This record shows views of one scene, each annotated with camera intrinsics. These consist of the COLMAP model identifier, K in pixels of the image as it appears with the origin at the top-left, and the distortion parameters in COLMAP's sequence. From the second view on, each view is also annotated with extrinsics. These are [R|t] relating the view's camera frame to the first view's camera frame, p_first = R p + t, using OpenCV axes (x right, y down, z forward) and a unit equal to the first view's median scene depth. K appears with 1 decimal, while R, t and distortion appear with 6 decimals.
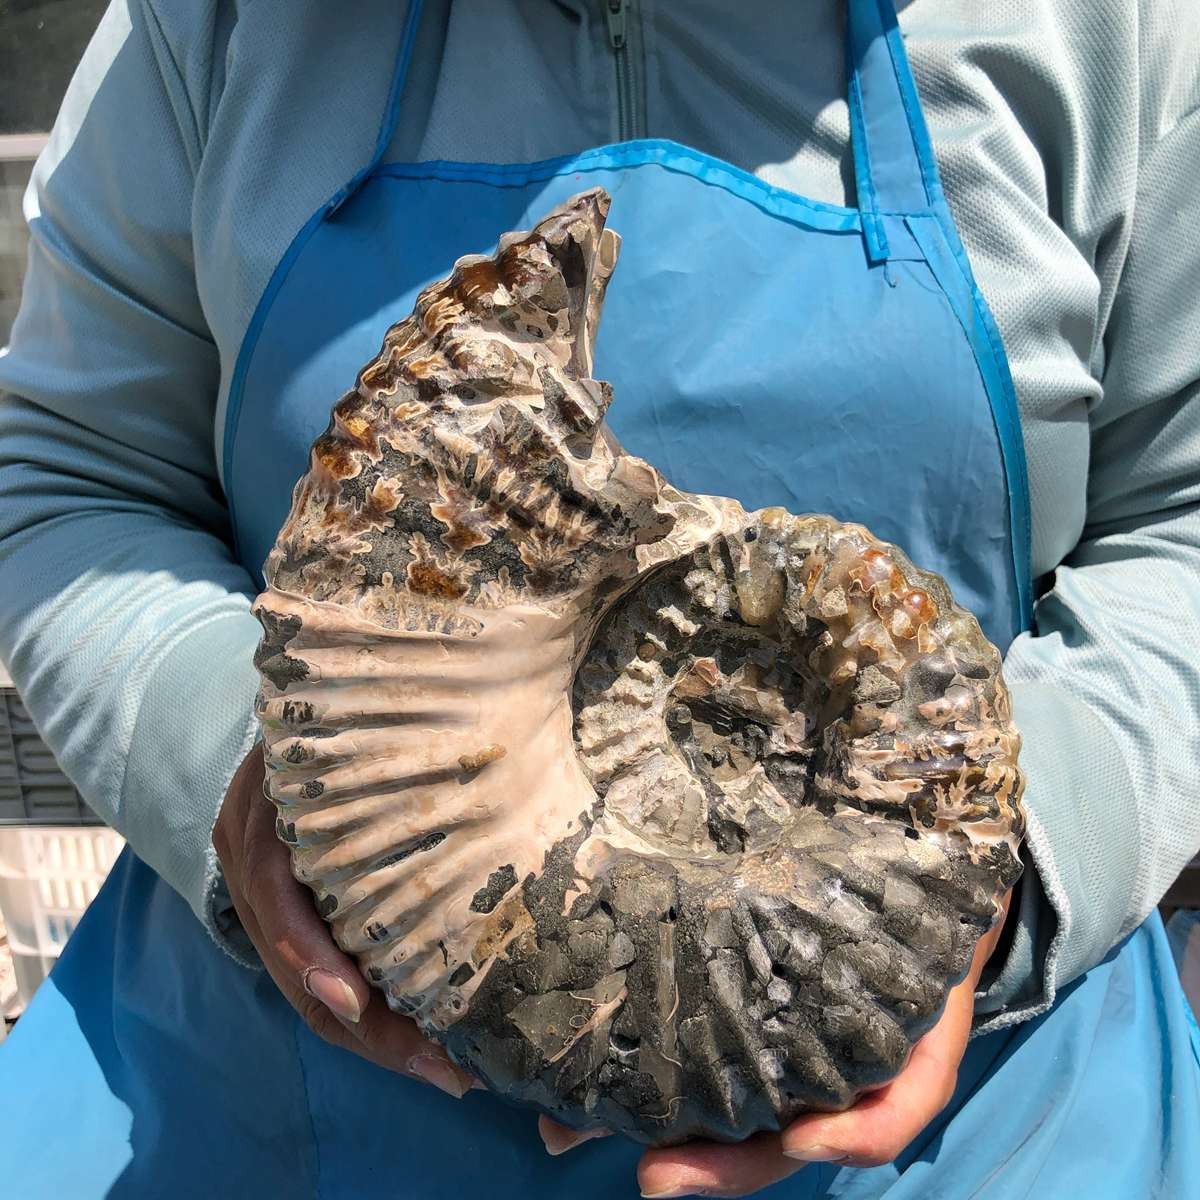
lens RADIAL K [[1397.7, 0, 600.0], [0, 1397.7, 600.0], [0, 0, 1]] dist [0.210227, -1.250662]
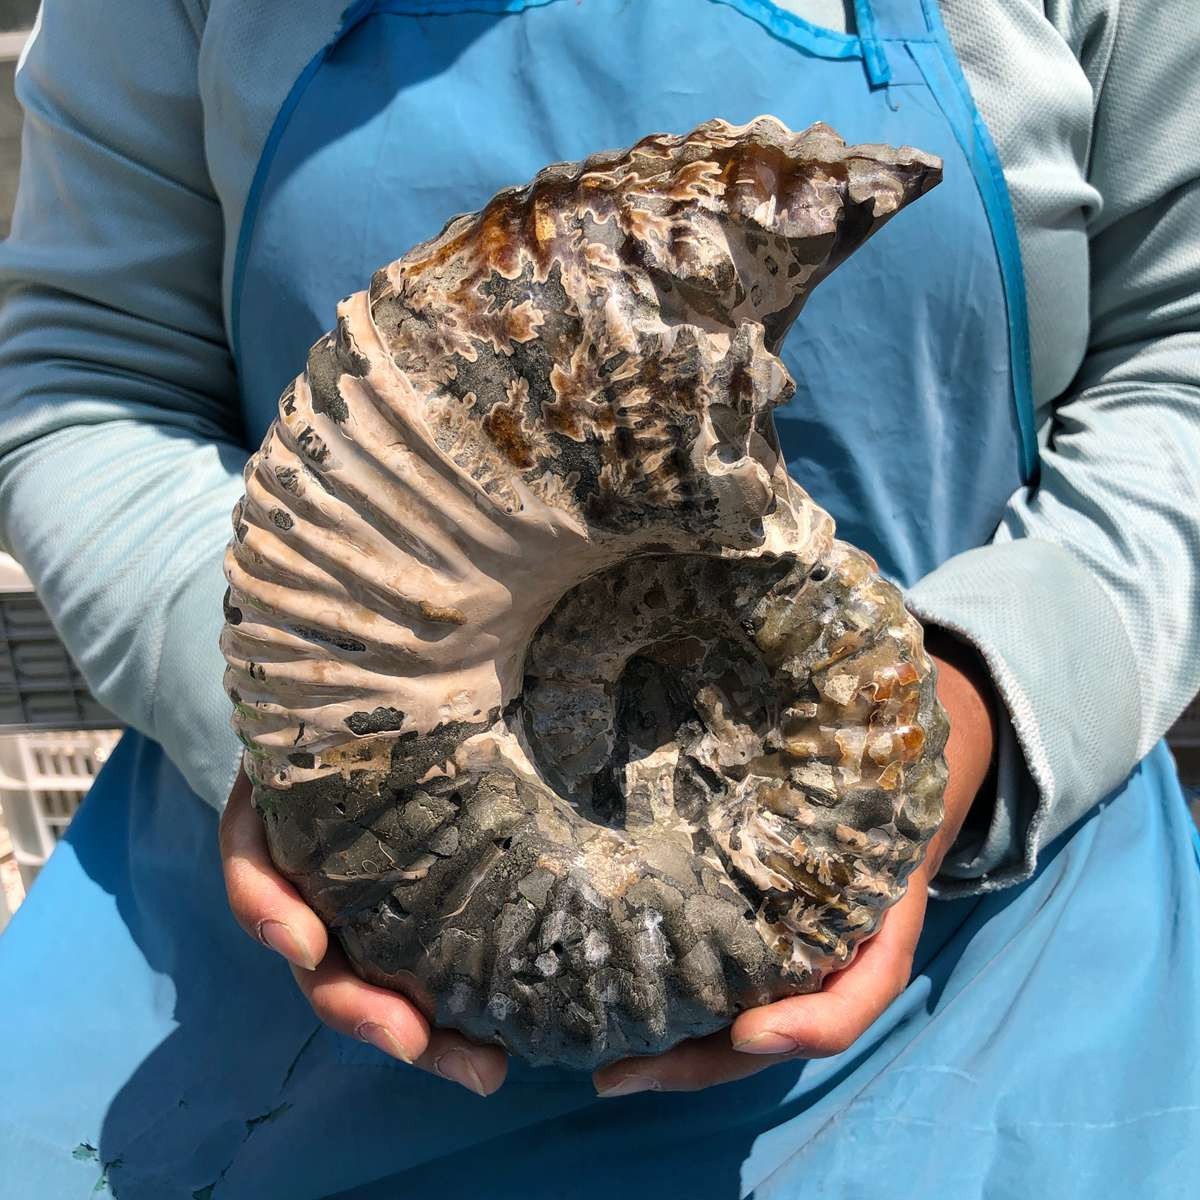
lens RADIAL K [[1397.7, 0, 600.0], [0, 1397.7, 600.0], [0, 0, 1]] dist [0.210227, -1.250662]
pose [[0.797062, 0.597163, 0.089935, -0.087876], [-0.597360, 0.757787, 0.262526, -0.205014], [0.088619, -0.262973, 0.960725, 0.096365]]
